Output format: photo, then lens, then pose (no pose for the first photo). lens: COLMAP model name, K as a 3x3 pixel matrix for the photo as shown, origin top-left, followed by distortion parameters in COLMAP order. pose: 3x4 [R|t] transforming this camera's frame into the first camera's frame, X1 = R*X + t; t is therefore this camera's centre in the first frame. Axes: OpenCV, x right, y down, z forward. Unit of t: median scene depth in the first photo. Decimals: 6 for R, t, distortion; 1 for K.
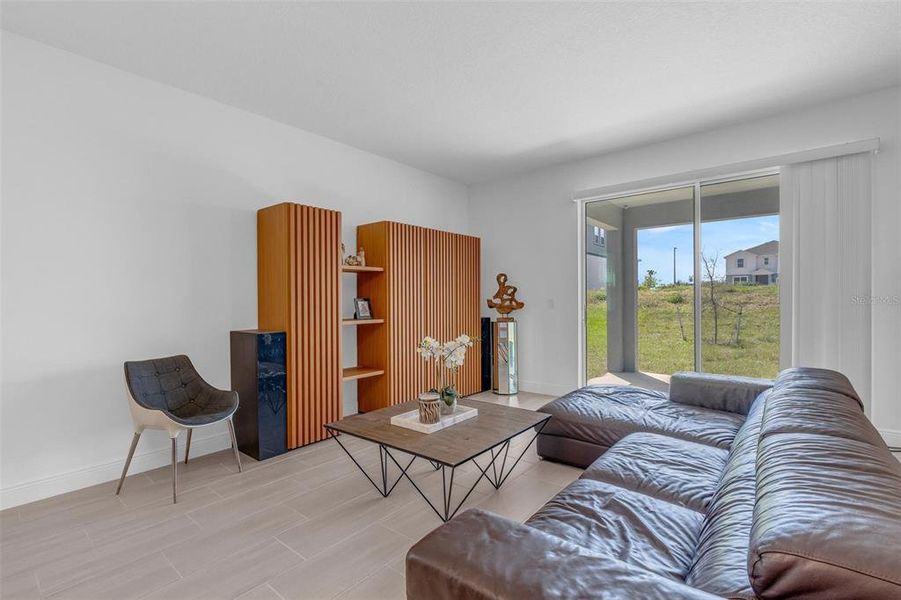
lens RADIAL K [[411.9, 0, 450.5], [0, 411.9, 300.0], [0, 0, 1]] dist [-0.004372, 0.000491]
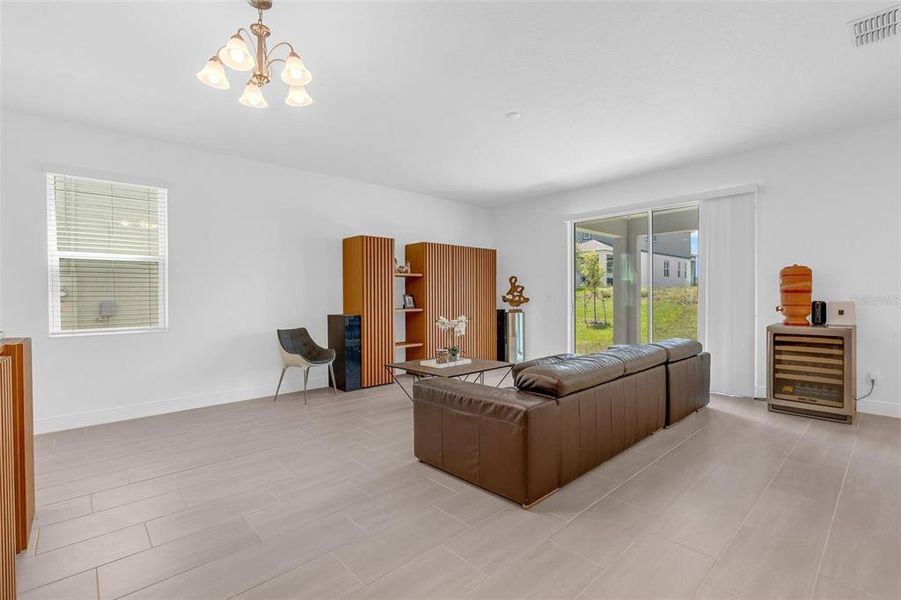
lens RADIAL K [[411.9, 0, 450.5], [0, 411.9, 300.0], [0, 0, 1]] dist [-0.004372, 0.000491]
pose [[0.991047, 0.002138, -0.133495, 0.136427], [-0.001177, 0.999973, 0.007282, 0.004455], [0.133507, -0.007060, 0.991023, -0.460705]]
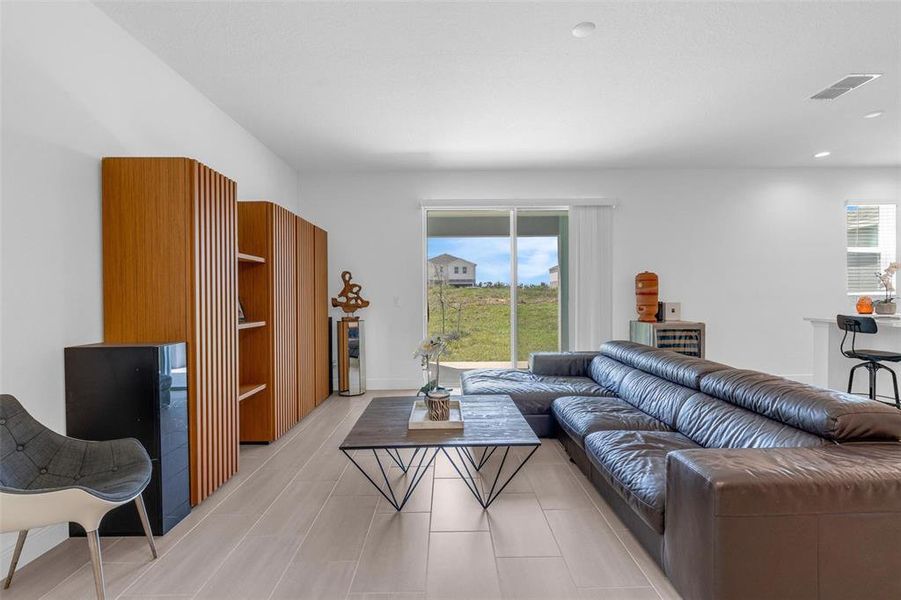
lens RADIAL K [[411.9, 0, 450.5], [0, 411.9, 300.0], [0, 0, 1]] dist [-0.004372, 0.000491]
pose [[0.763345, -0.002834, 0.645984, -0.417946], [0.003330, 0.999994, 0.000451, 0.005320], [-0.645982, 0.001807, 0.763350, 0.140714]]
